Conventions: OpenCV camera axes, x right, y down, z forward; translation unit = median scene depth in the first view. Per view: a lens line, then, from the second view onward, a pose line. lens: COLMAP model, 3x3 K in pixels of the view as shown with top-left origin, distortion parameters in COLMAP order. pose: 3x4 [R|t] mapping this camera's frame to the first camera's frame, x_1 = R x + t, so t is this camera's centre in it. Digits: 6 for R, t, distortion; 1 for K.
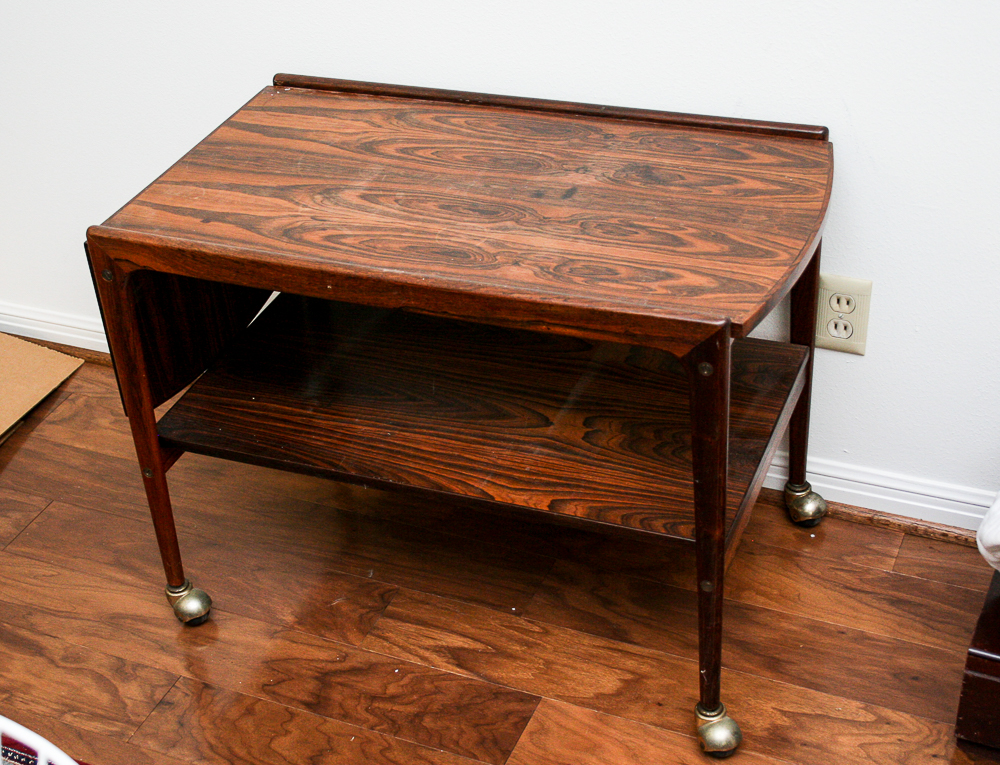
lens RADIAL K [[1584.3, 0, 461.1], [0, 1584.3, 384.3], [0, 0, 1]] dist [-0.056870, -0.037988]
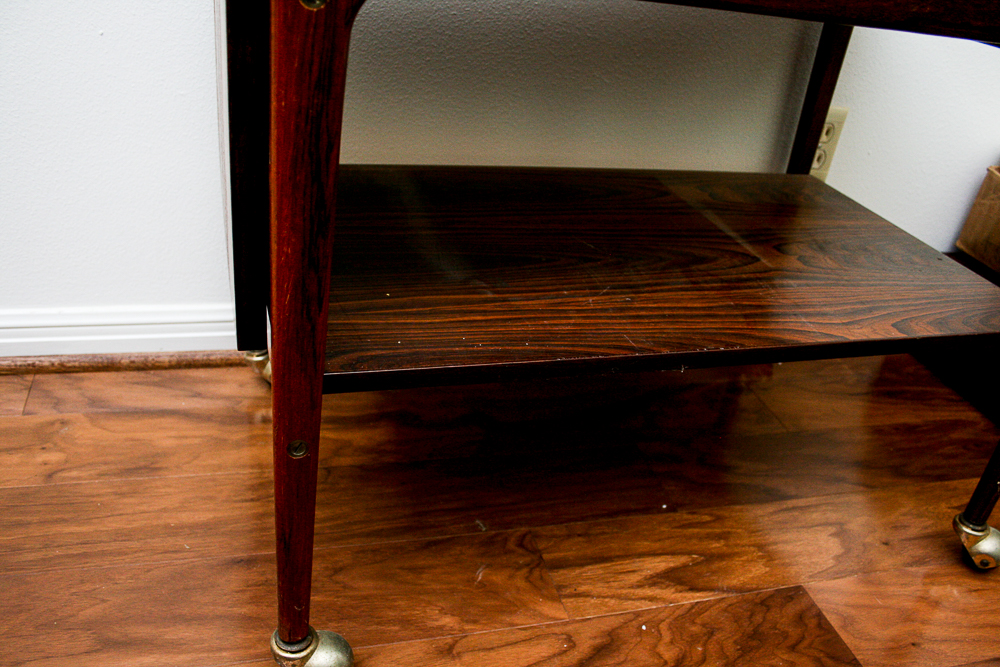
lens RADIAL K [[861.1, 0, 500.0], [0, 861.1, 333.5], [0, 0, 1]] dist [-0.149002, 0.130206]
pose [[0.744821, -0.170437, 0.645130, -0.340124], [0.206429, 0.978255, 0.020117, 0.027621], [-0.634530, 0.118189, 0.763808, 0.772305]]
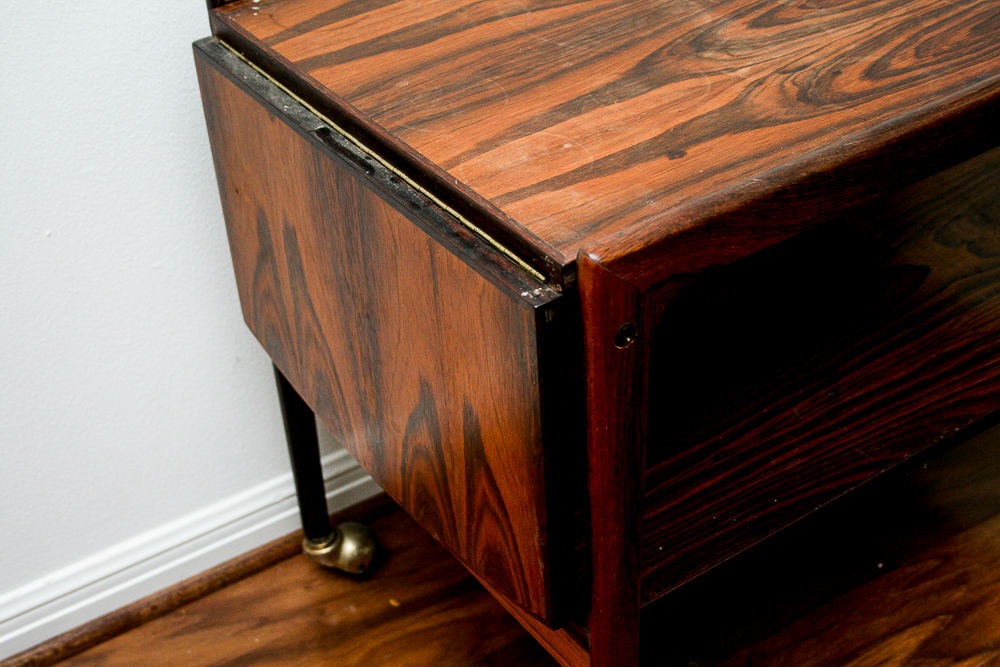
lens RADIAL K [[1603.0, 0, 500.0], [0, 1603.0, 333.5], [0, 0, 1]] dist [-0.003774, 0.084969]
pose [[0.548759, -0.449031, 0.705148, -0.560497], [0.472912, 0.862302, 0.181076, -0.167399], [-0.689360, 0.234106, 0.685549, 0.673857]]
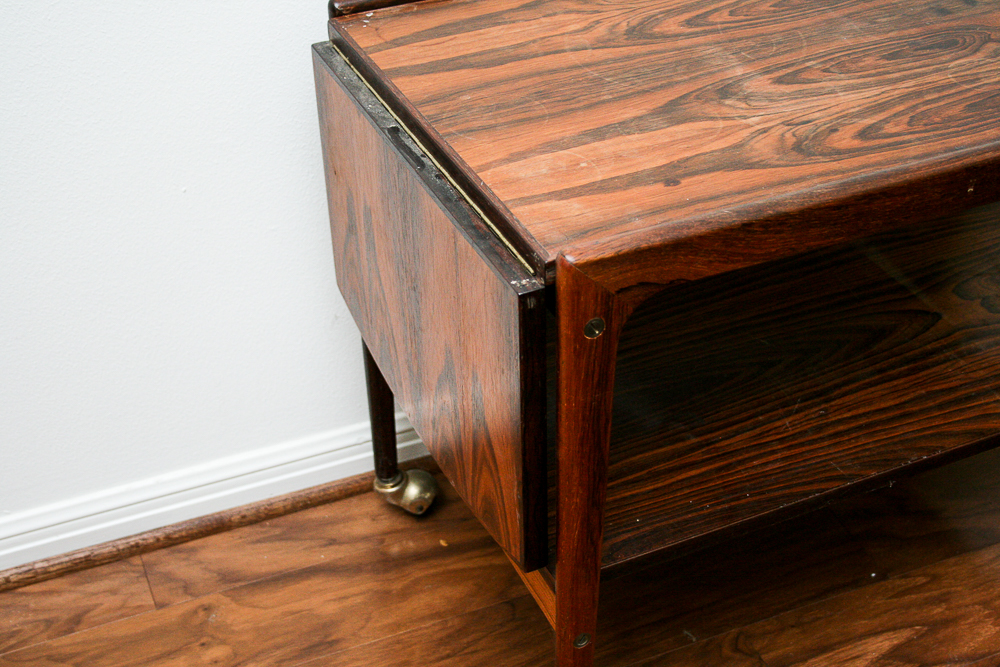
lens RADIAL K [[1466.4, 0, 500.0], [0, 1466.4, 333.5], [0, 0, 1]] dist [-0.022178, 0.082316]
pose [[0.686475, -0.367707, 0.627331, -0.551313], [0.374321, 0.918330, 0.128663, -0.140952], [-0.623407, 0.146499, 0.768050, 0.602694]]
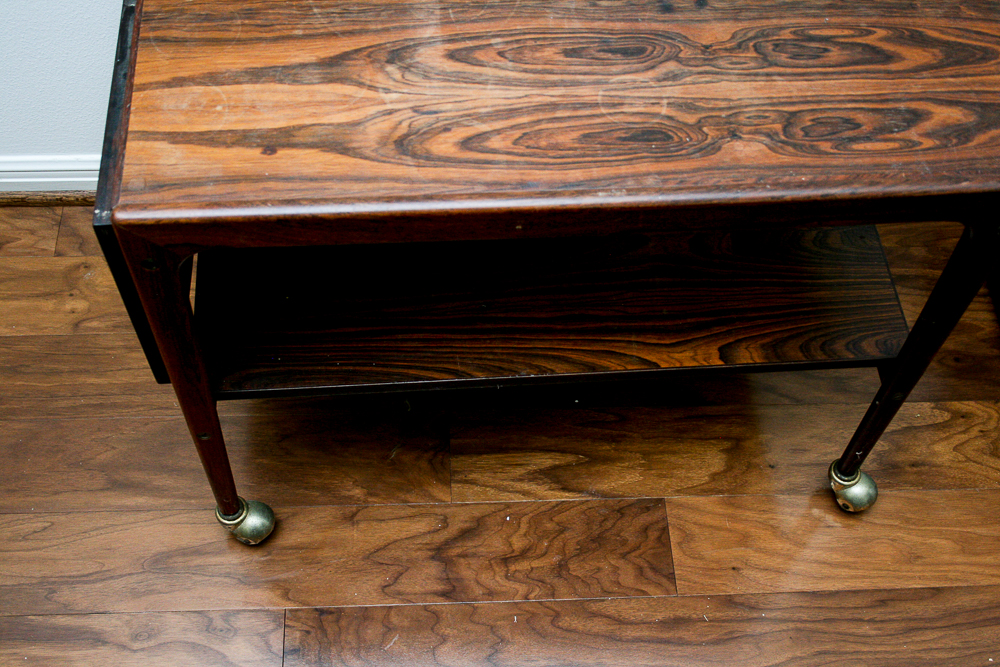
lens RADIAL K [[1195.4, 0, 500.0], [0, 1195.4, 333.5], [0, 0, 1]] dist [-0.064517, 0.048168]
pose [[0.883043, -0.321294, 0.342060, -0.267164], [0.163318, 0.893717, 0.417848, -0.225822], [-0.439957, -0.313113, 0.841664, 0.469409]]
